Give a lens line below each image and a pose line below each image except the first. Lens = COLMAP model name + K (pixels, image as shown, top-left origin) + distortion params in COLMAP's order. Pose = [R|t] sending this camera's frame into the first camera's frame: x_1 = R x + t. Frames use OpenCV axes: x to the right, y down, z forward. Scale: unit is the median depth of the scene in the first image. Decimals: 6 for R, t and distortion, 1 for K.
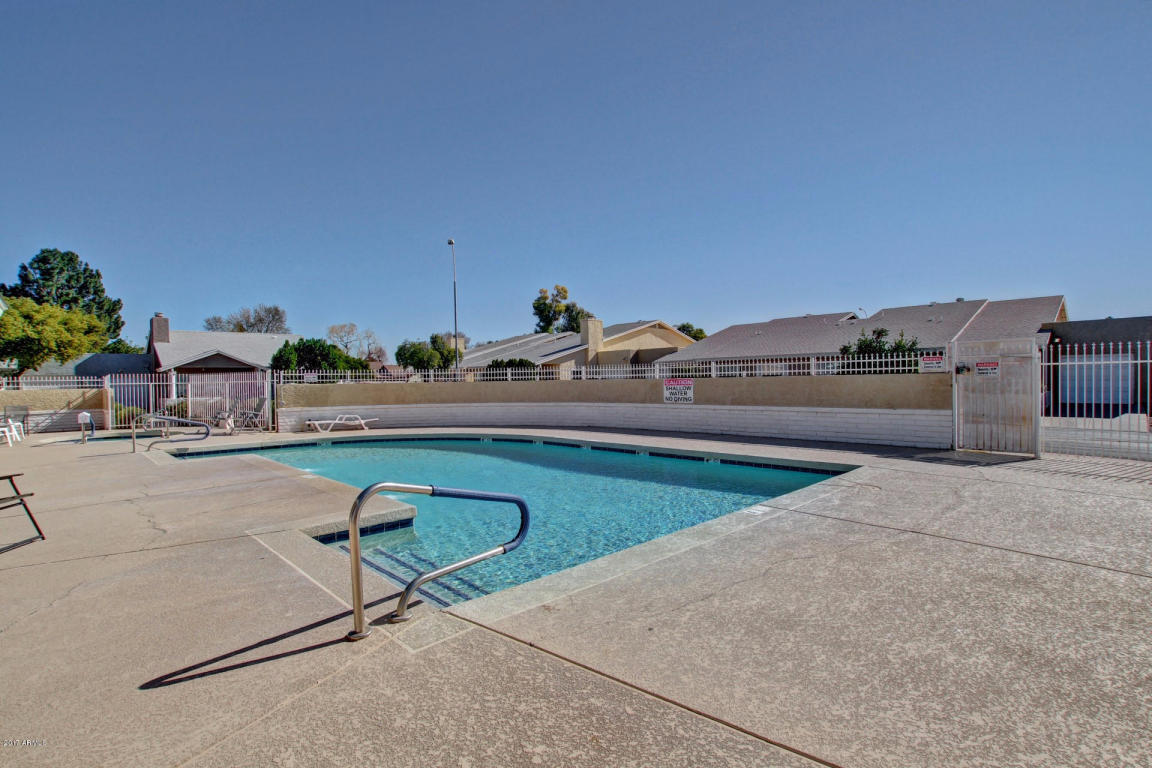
lens RADIAL K [[533.1, 0, 574.9], [0, 533.1, 389.7], [0, 0, 1]] dist [-0.033747, 0.007407]
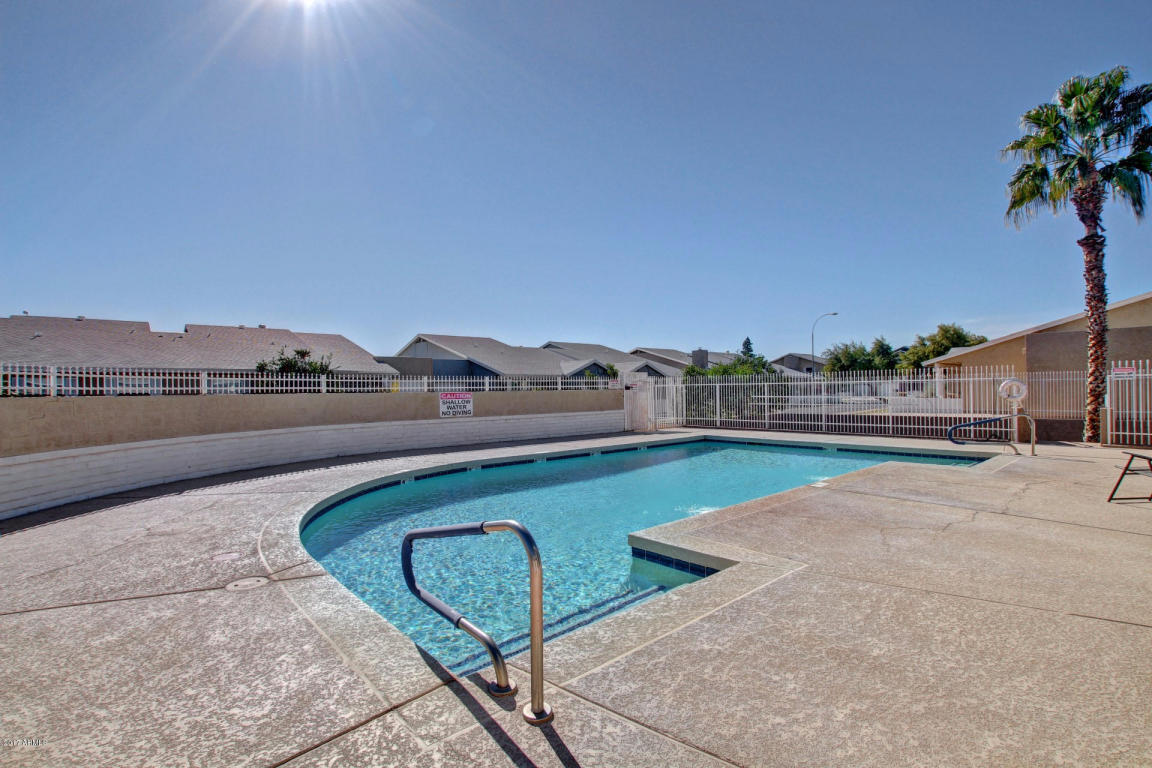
lens RADIAL K [[533.1, 0, 574.9], [0, 533.1, 389.7], [0, 0, 1]] dist [-0.033747, 0.007407]
pose [[0.069007, 0.016044, 0.997487, -0.661681], [0.028641, 0.999427, -0.018057, -0.001423], [-0.997205, 0.029815, 0.068508, 0.598176]]
